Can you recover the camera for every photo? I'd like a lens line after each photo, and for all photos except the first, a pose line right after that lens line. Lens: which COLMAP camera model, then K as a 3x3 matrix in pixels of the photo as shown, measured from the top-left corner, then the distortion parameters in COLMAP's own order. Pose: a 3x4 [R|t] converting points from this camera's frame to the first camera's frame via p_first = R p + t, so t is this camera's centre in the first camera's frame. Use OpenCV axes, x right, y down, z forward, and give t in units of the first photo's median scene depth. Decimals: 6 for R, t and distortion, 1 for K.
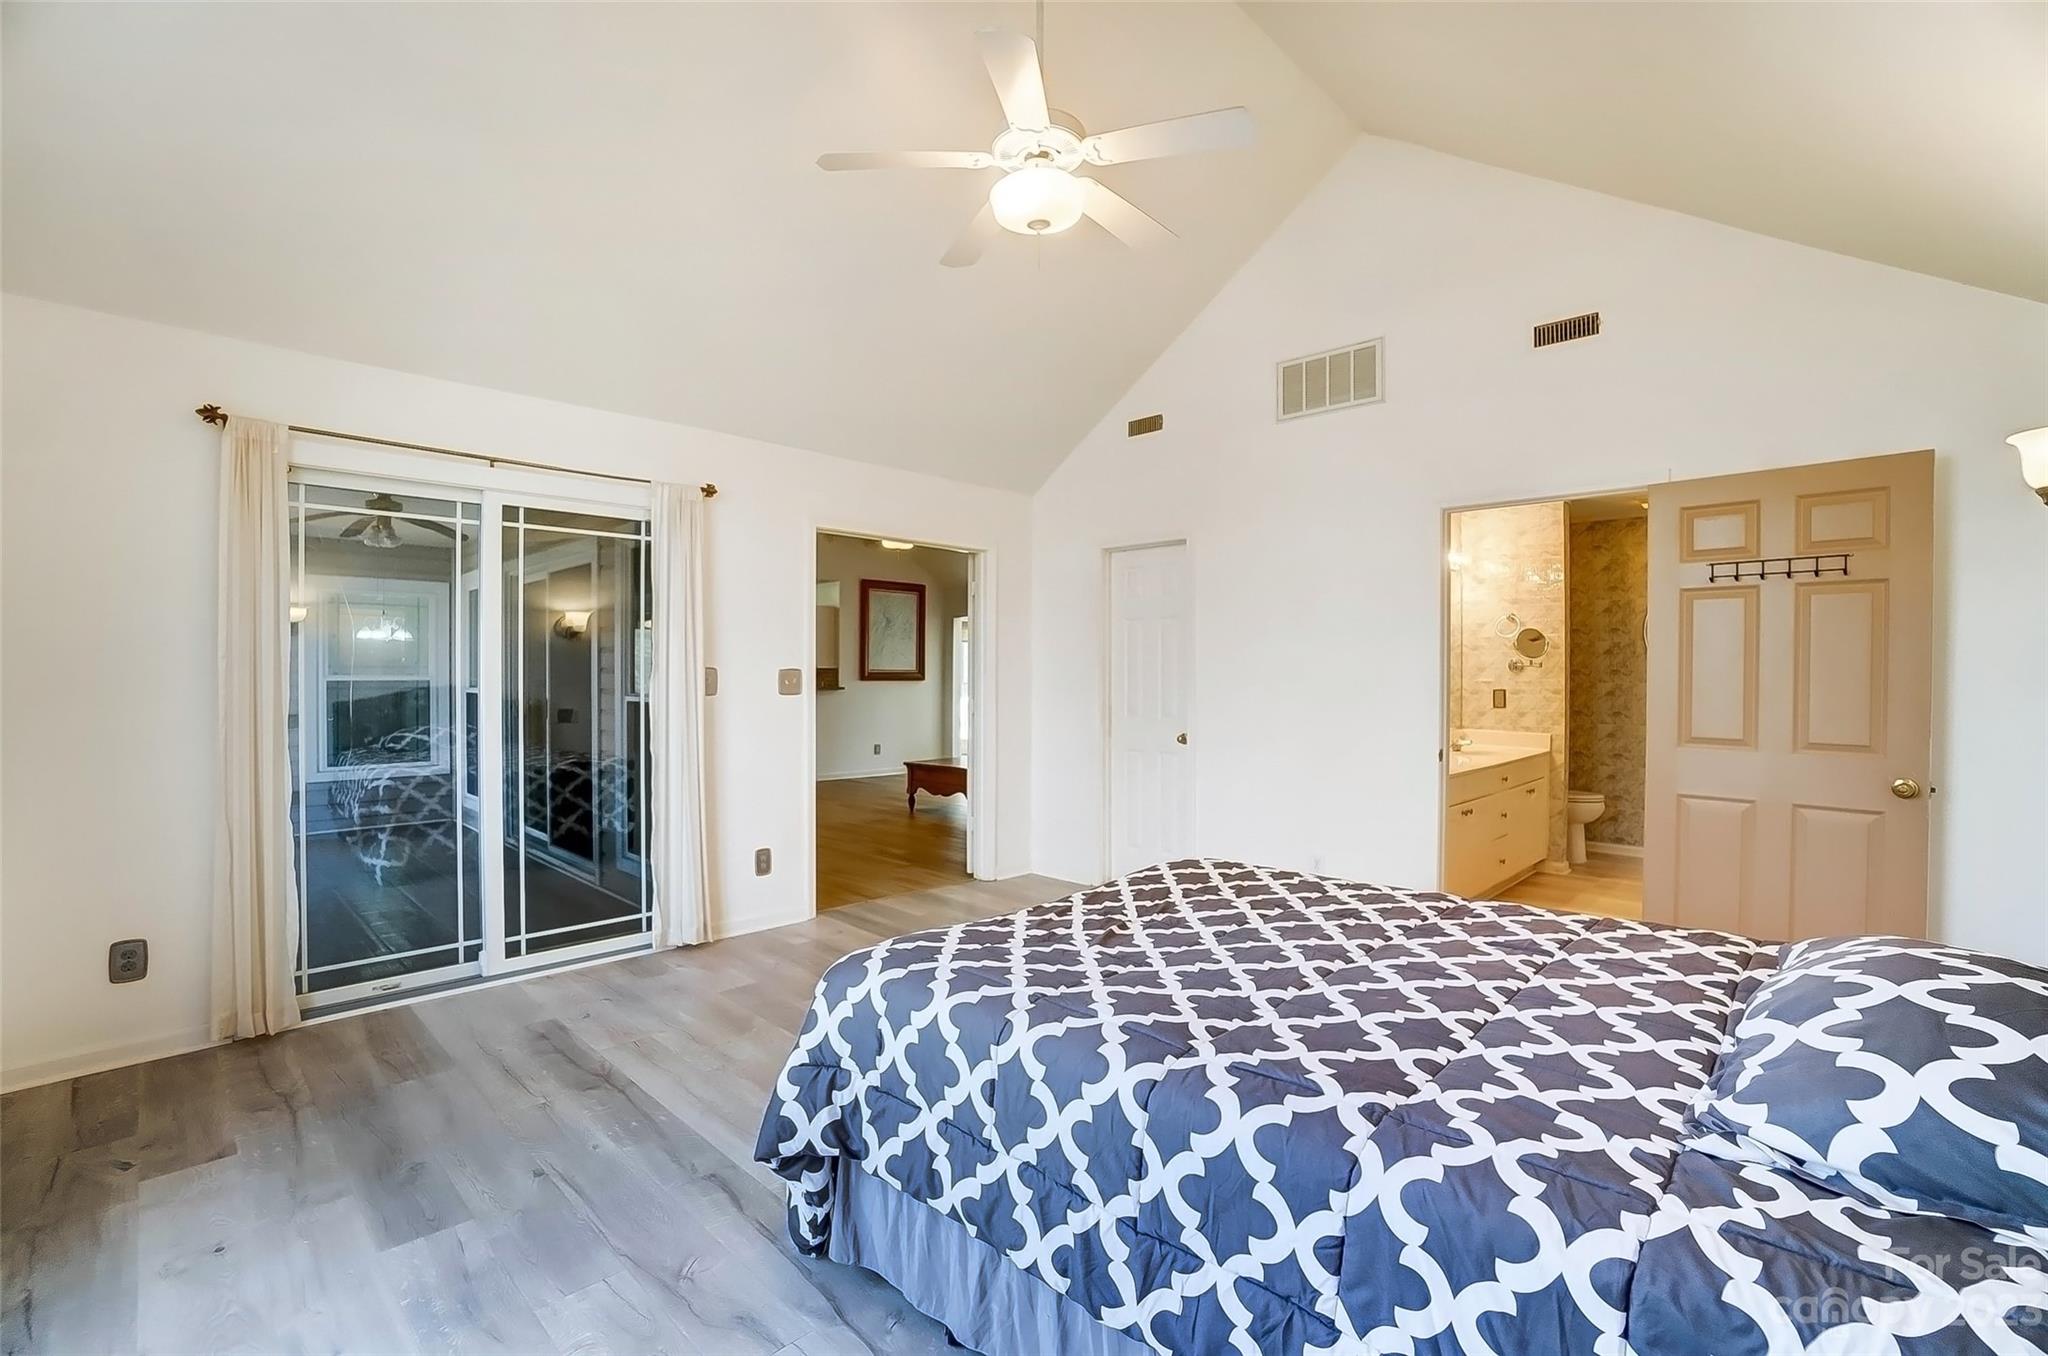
lens RADIAL K [[912.8, 0, 1027.2], [0, 912.8, 678.0], [0, 0, 1]] dist [-0.059369, 0.027562]
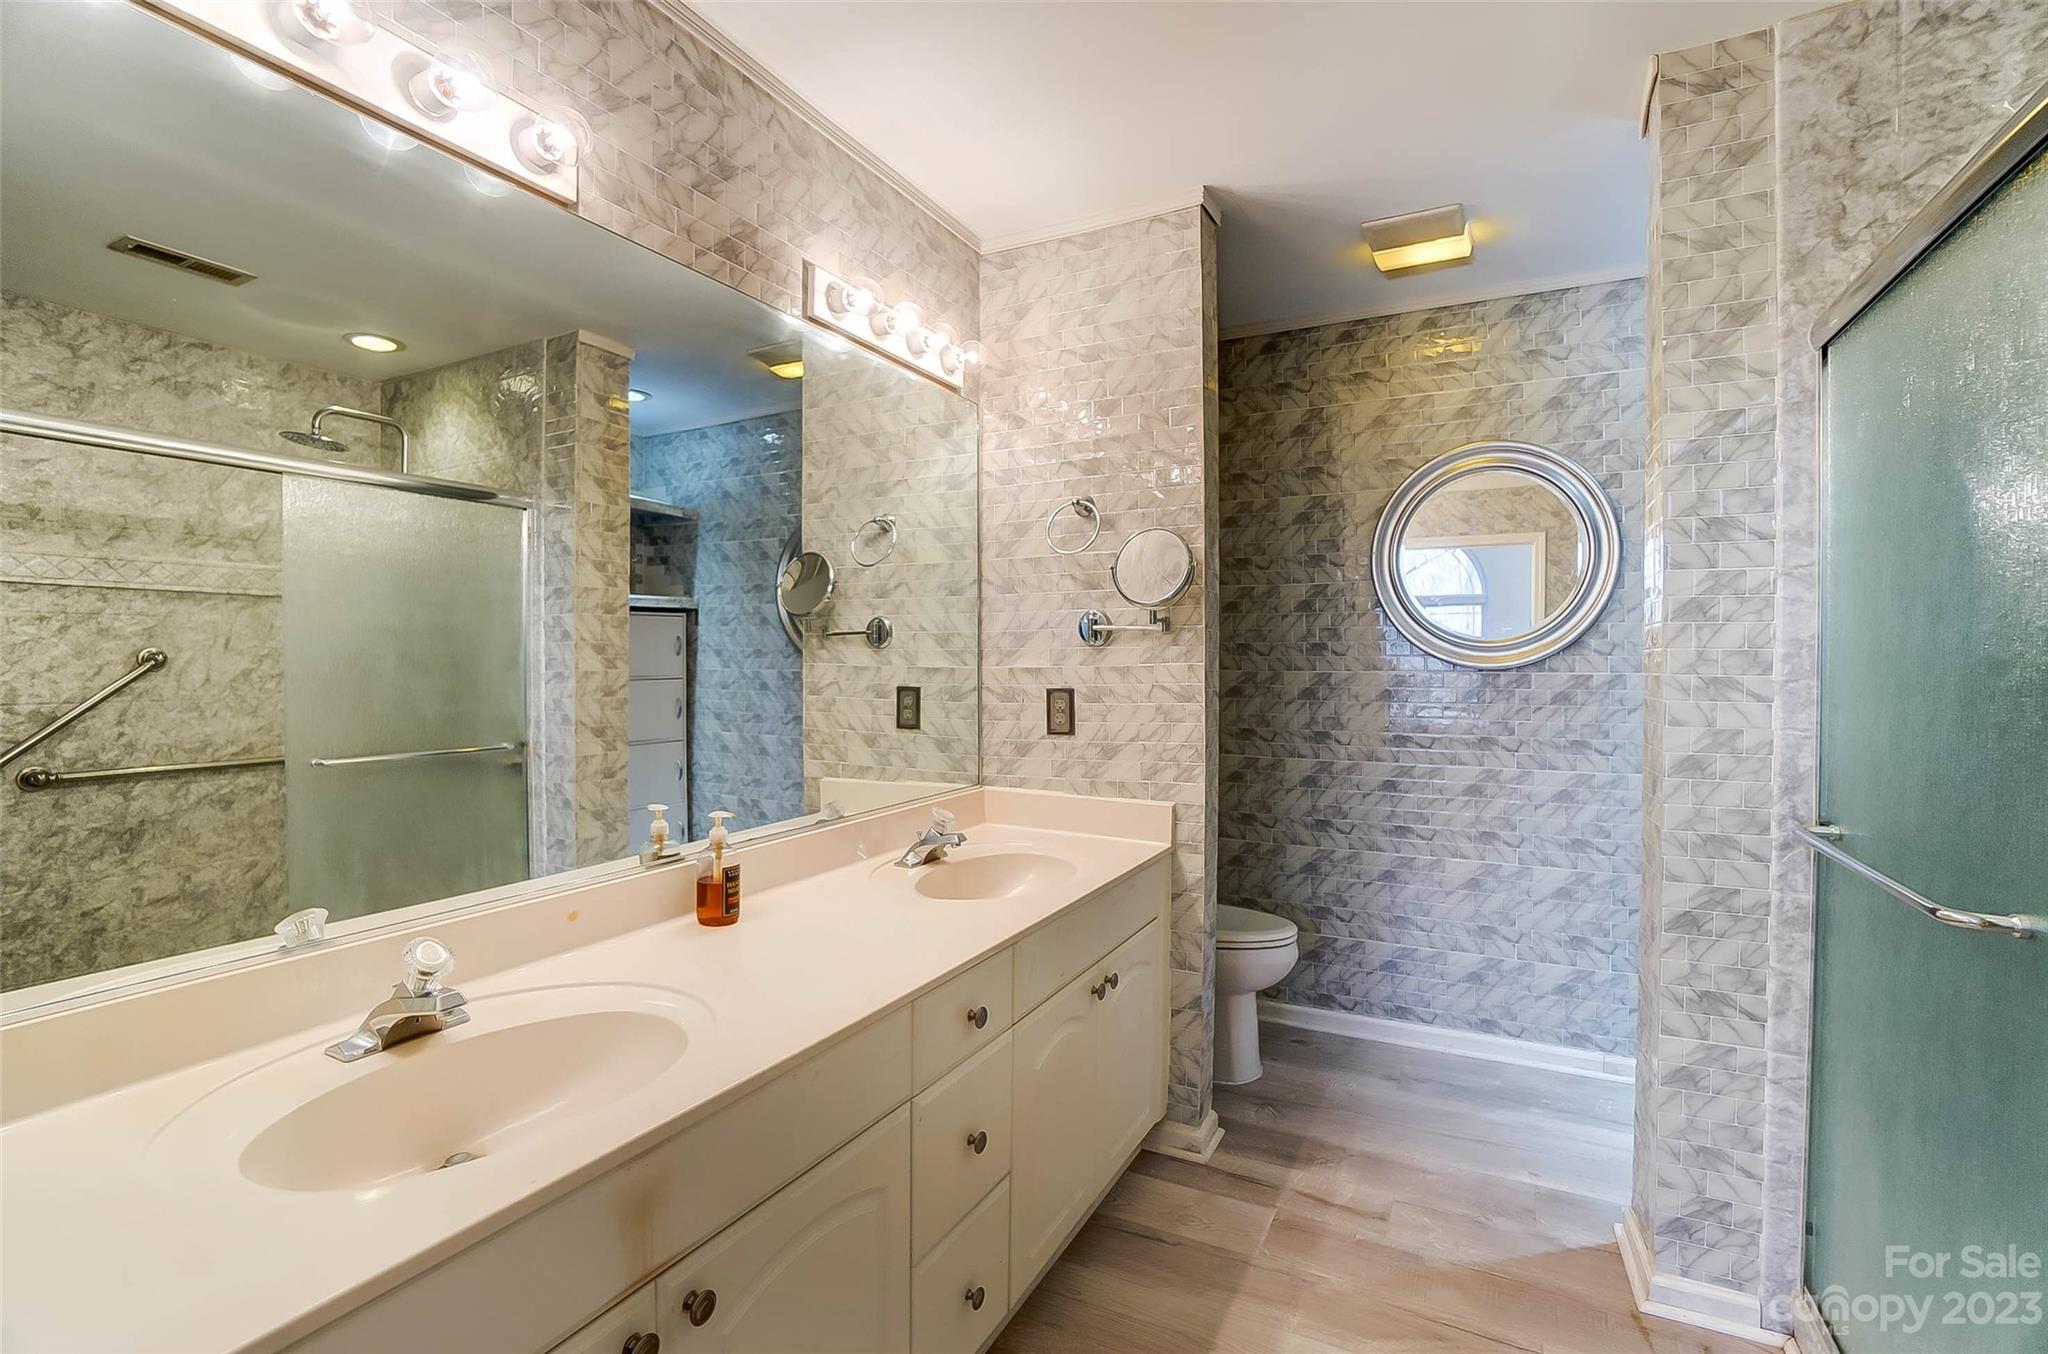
lens RADIAL K [[912.8, 0, 1027.2], [0, 912.8, 677.0], [0, 0, 1]] dist [-0.059369, 0.027562]
pose [[0.959787, -0.006765, 0.280649, 0.391584], [0.004569, 0.999954, 0.008478, 0.004039], [-0.280693, -0.006855, 0.959773, 0.607268]]
